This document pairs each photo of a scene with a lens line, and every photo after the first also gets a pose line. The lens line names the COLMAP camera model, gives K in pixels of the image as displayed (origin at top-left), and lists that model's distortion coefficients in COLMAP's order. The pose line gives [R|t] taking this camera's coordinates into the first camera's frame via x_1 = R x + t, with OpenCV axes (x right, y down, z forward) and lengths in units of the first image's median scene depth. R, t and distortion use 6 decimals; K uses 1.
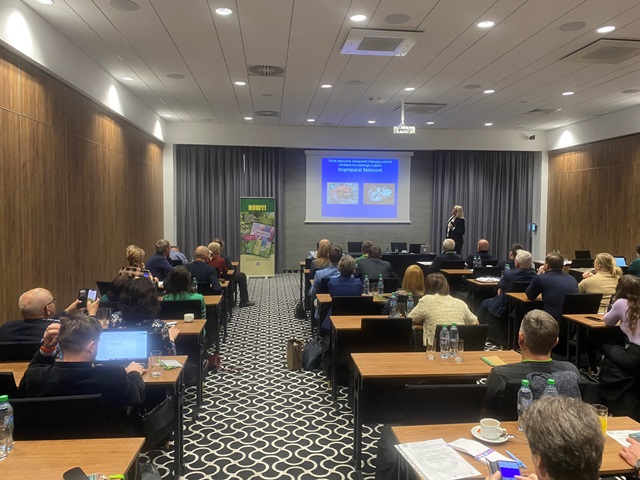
lens RADIAL K [[483.8, 0, 319.7], [0, 483.8, 239.6], [0, 0, 1]] dist [0.007405, -0.003417]
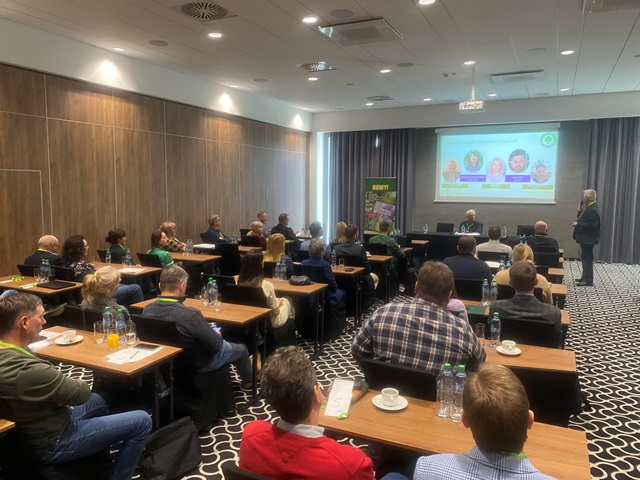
lens RADIAL K [[483.8, 0, 315.4], [0, 483.8, 238.4], [0, 0, 1]] dist [0.007405, -0.003417]
pose [[0.849851, 0.052372, -0.524414, 0.316094], [-0.031090, 0.998299, 0.049313, -0.001778], [0.526105, -0.025604, 0.850034, 0.013973]]
